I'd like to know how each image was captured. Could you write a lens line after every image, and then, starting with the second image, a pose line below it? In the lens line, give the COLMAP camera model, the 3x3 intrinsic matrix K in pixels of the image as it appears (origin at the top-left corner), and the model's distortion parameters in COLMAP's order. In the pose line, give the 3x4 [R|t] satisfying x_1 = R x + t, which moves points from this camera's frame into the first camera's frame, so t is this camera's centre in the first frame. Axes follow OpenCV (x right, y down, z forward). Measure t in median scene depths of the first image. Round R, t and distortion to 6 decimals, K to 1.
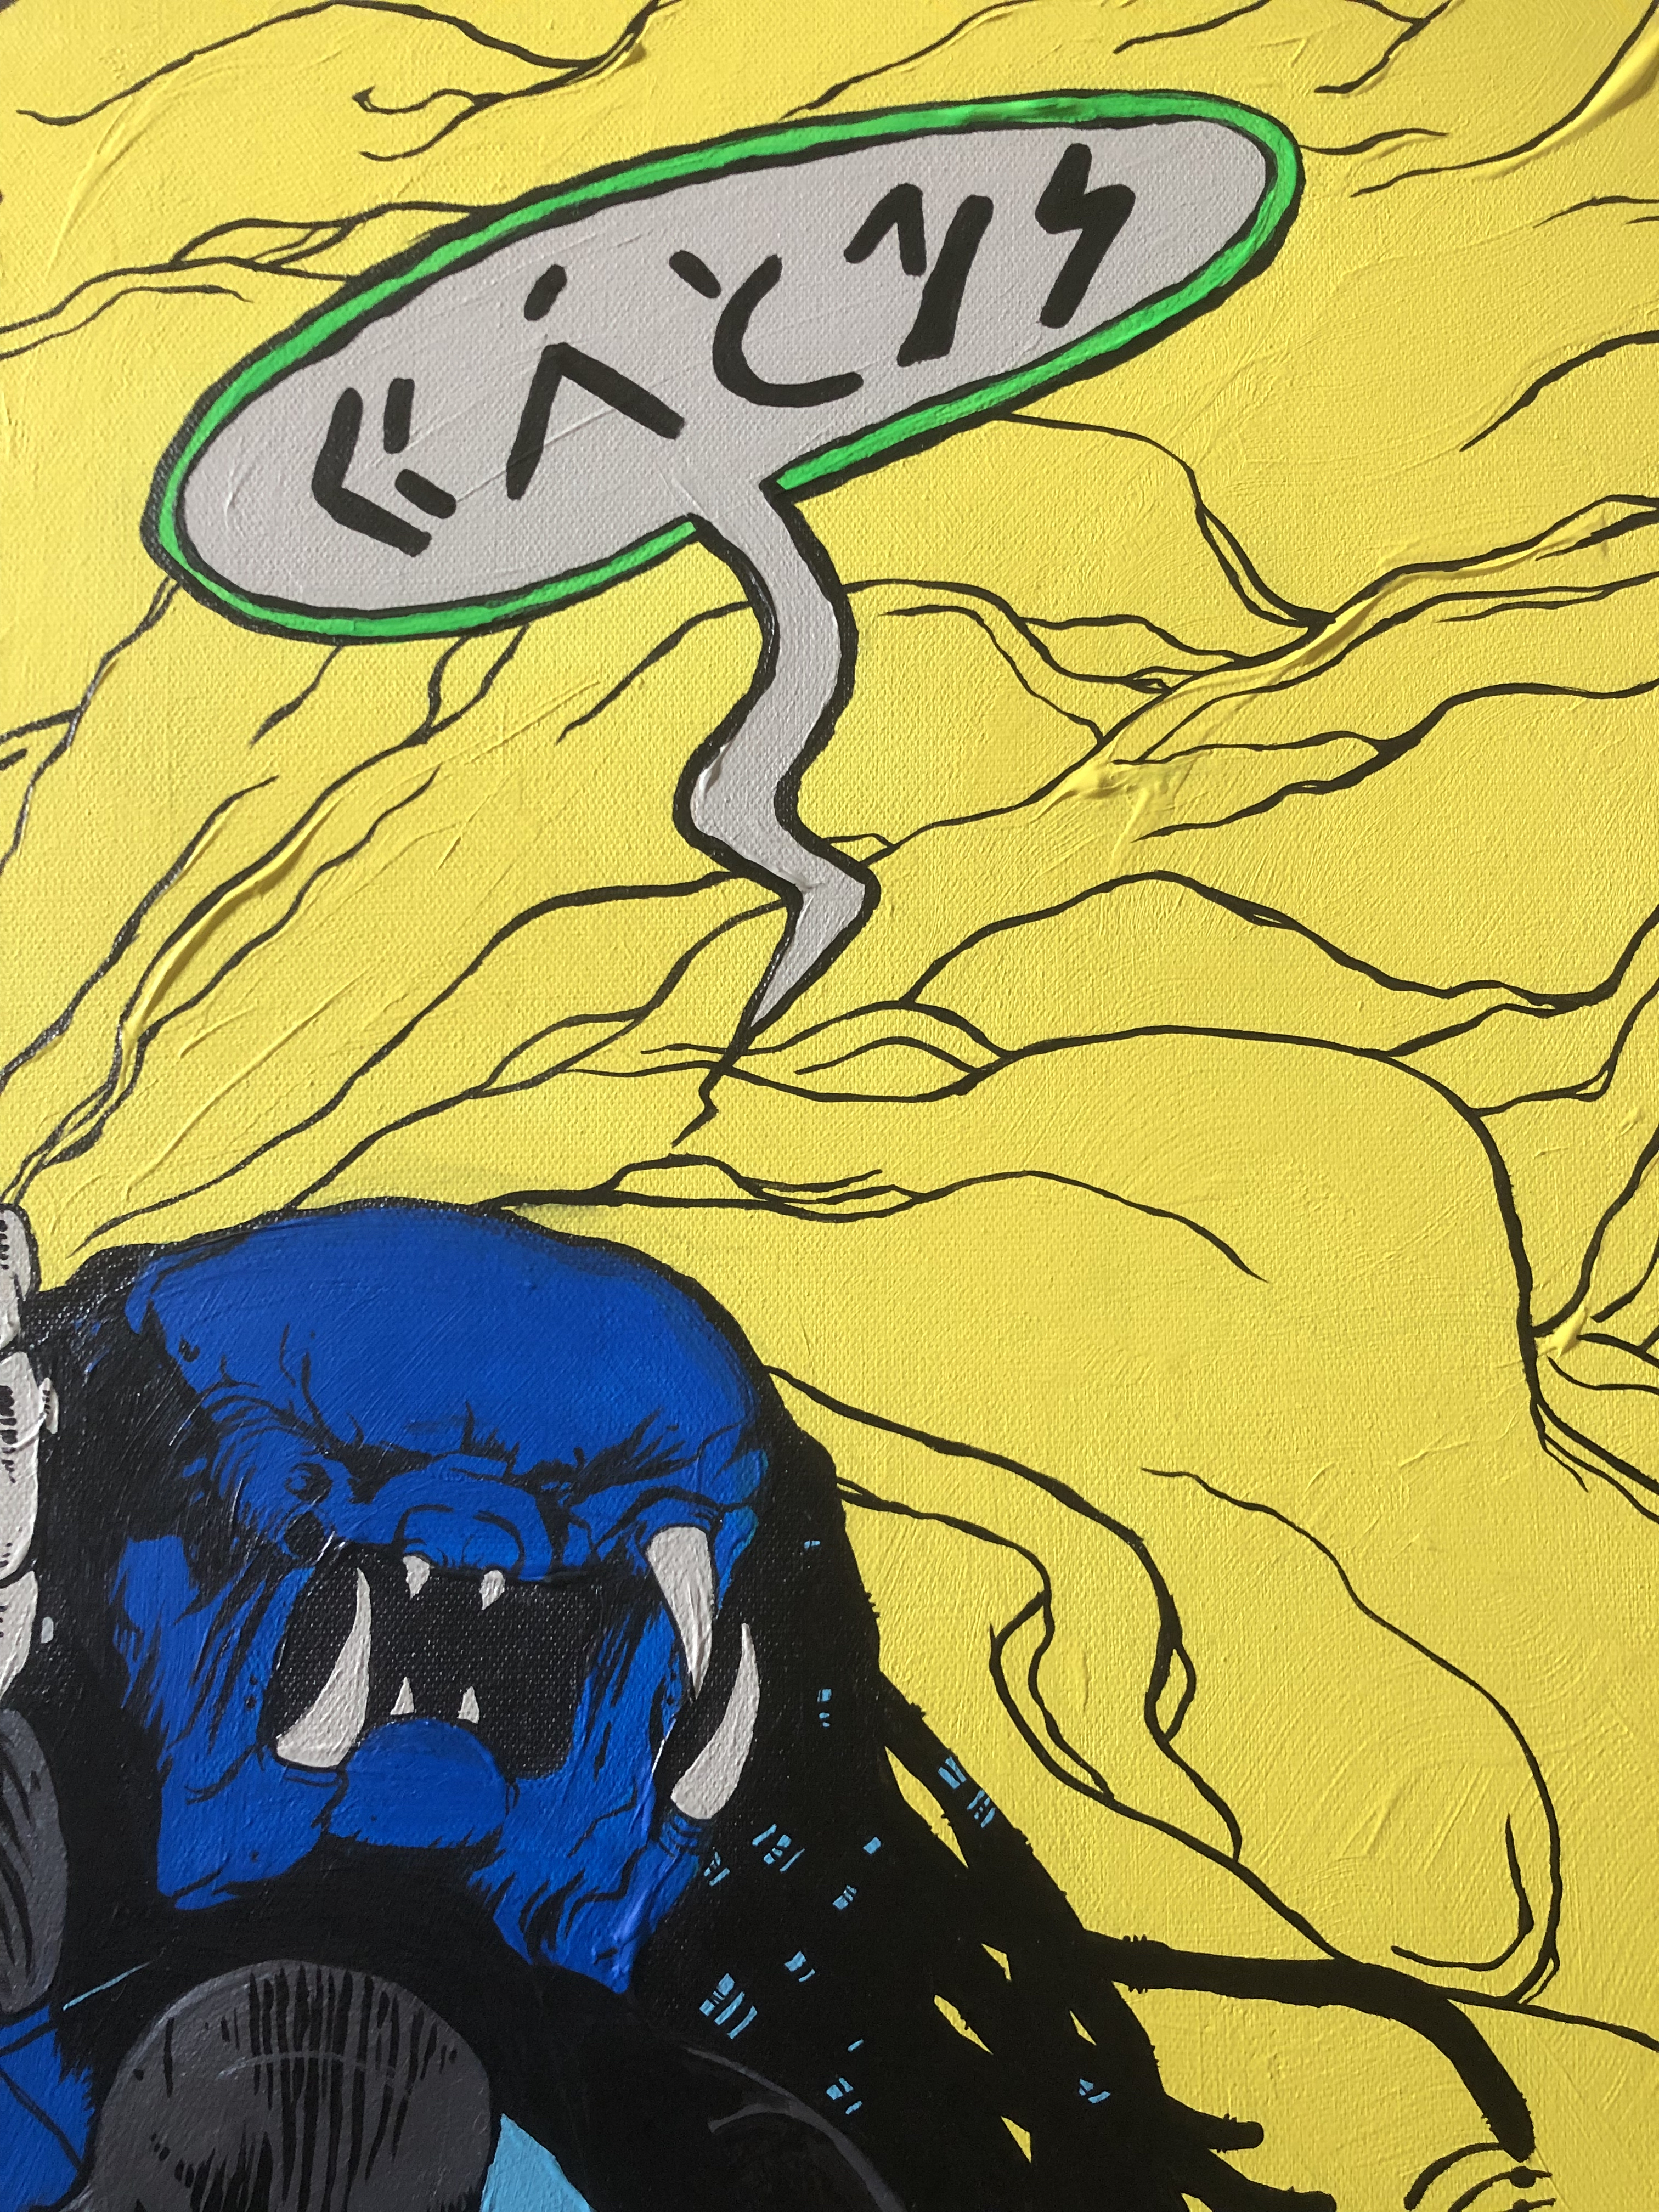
lens RADIAL K [[1808.9, 0, 824.2], [0, 1808.9, 1099.6], [0, 0, 1]] dist [0.010031, -0.015613]
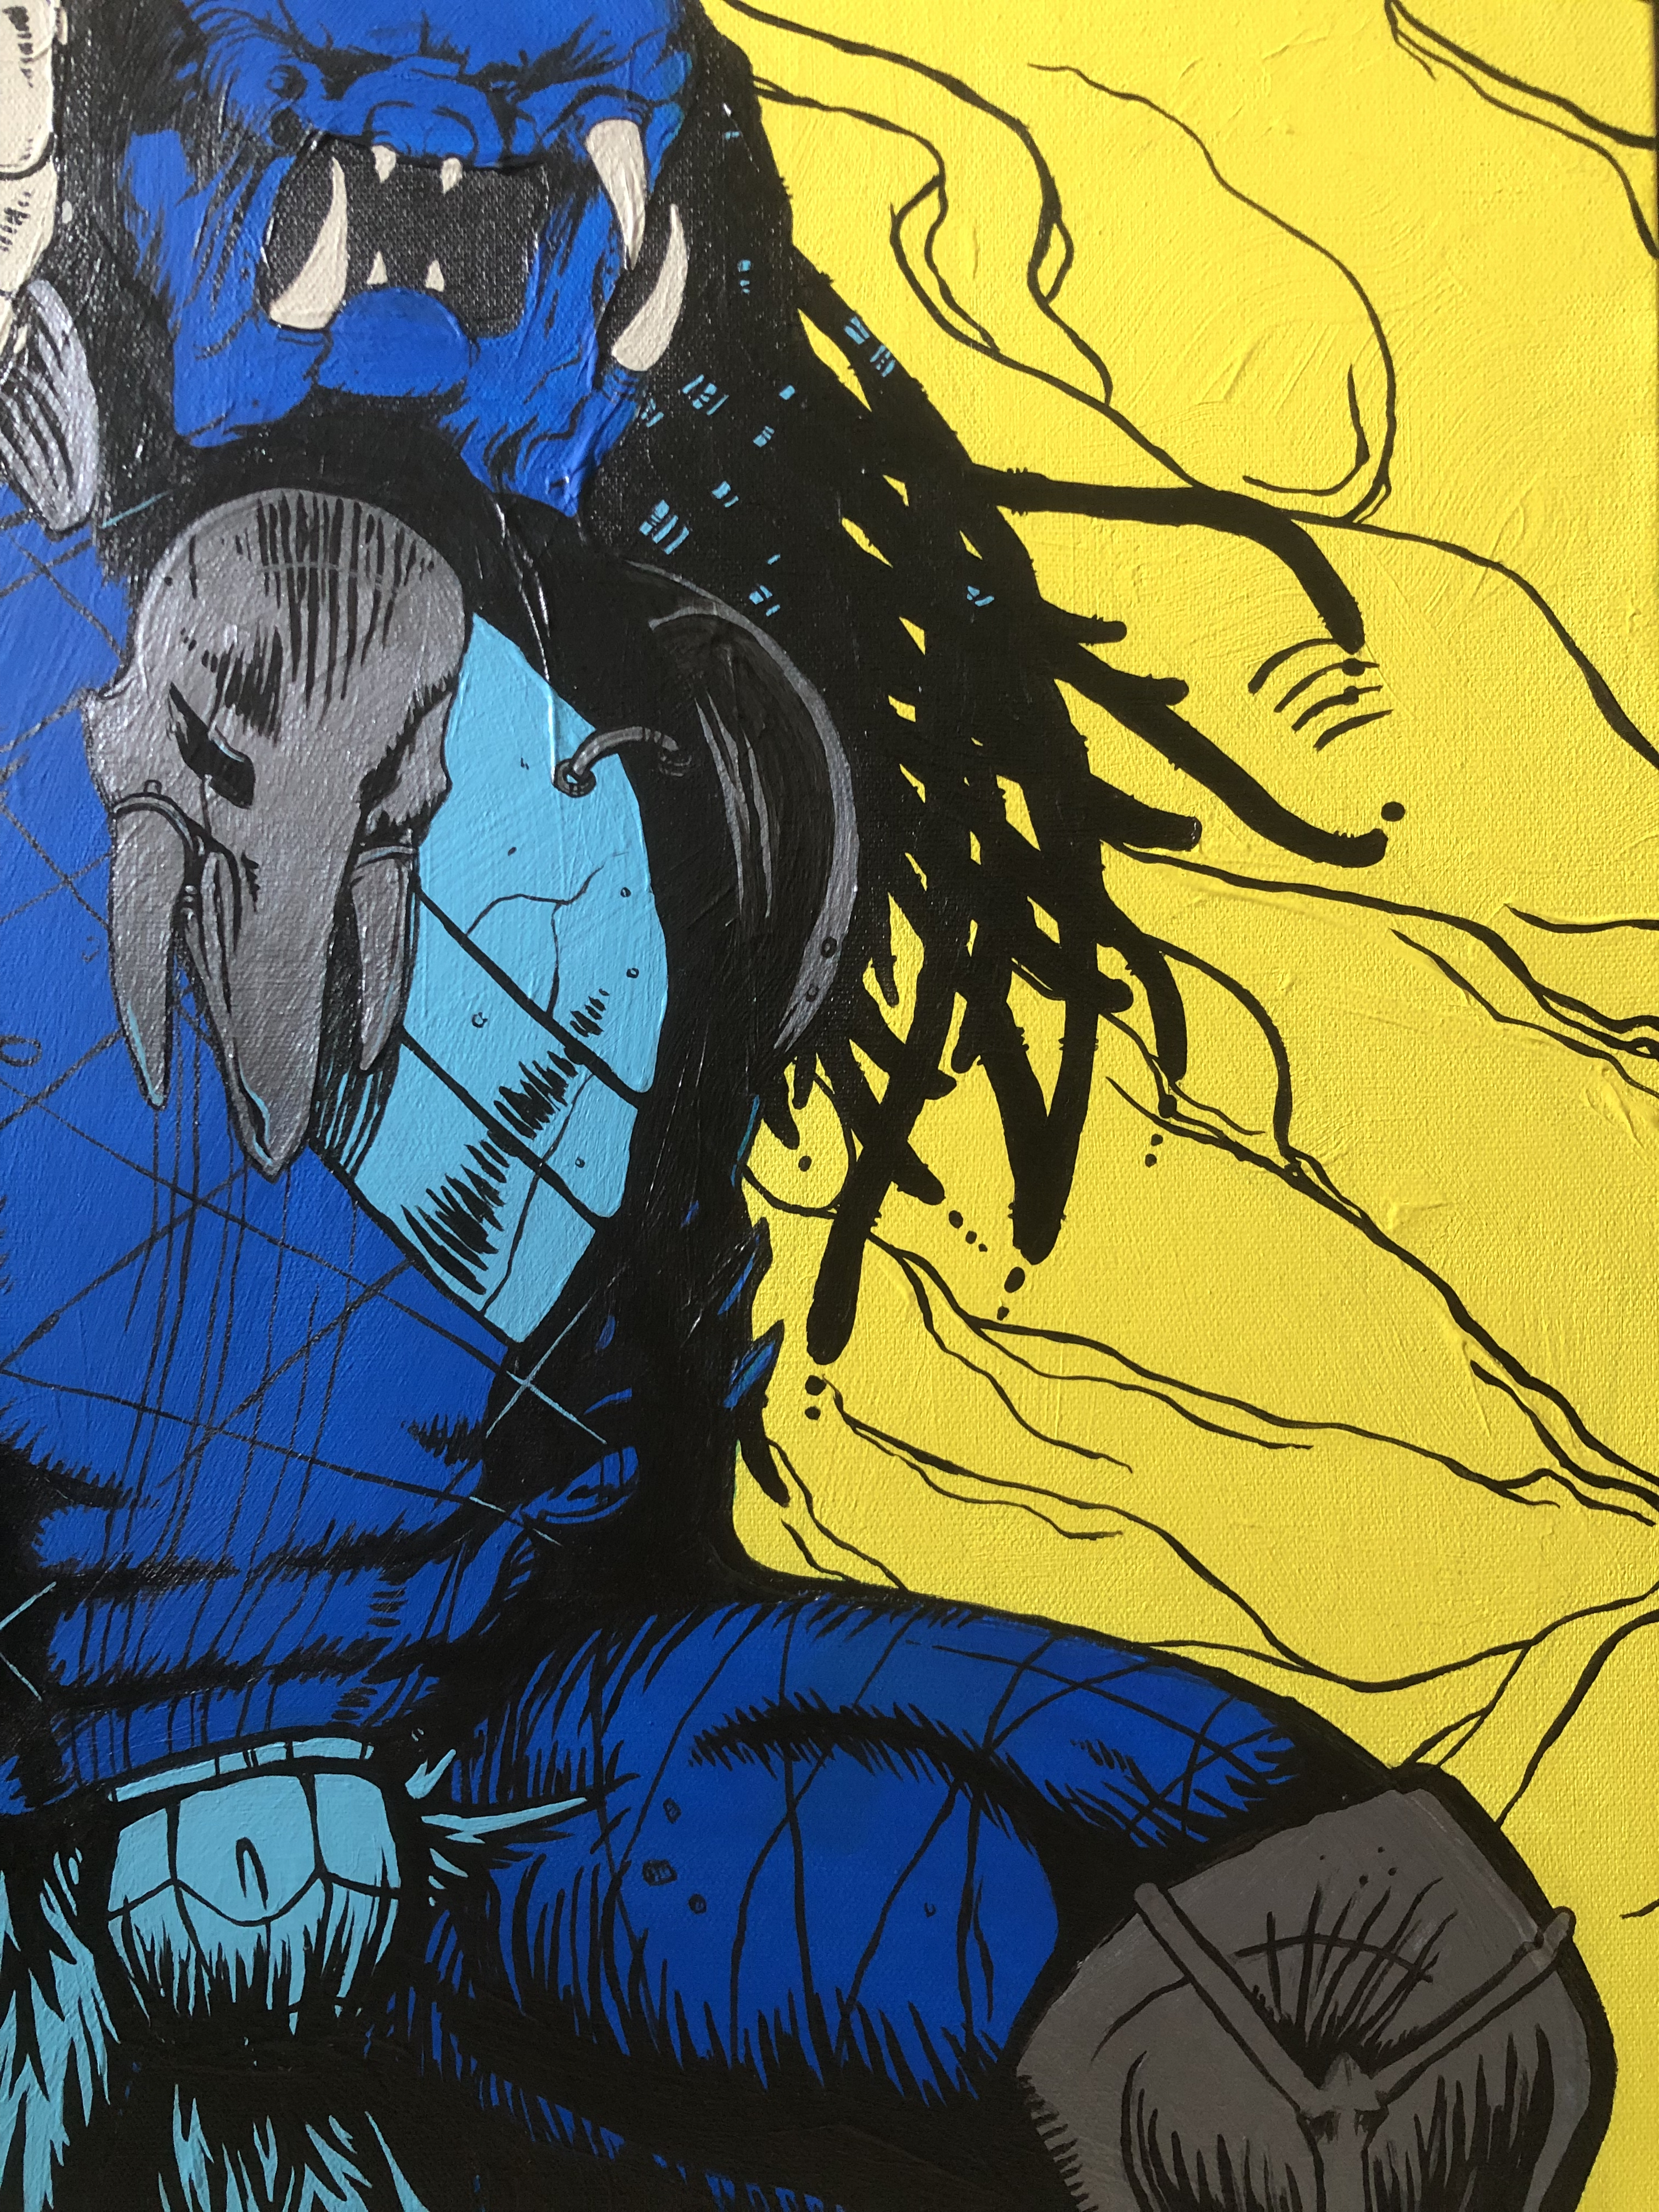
lens RADIAL K [[1808.9, 0, 828.0], [0, 1808.9, 1098.2], [0, 0, 1]] dist [0.010031, -0.015613]
pose [[0.999088, -0.009497, -0.041638, 0.095661], [0.014644, 0.992034, 0.125113, 0.710889], [0.040118, -0.125609, 0.991268, -0.191728]]
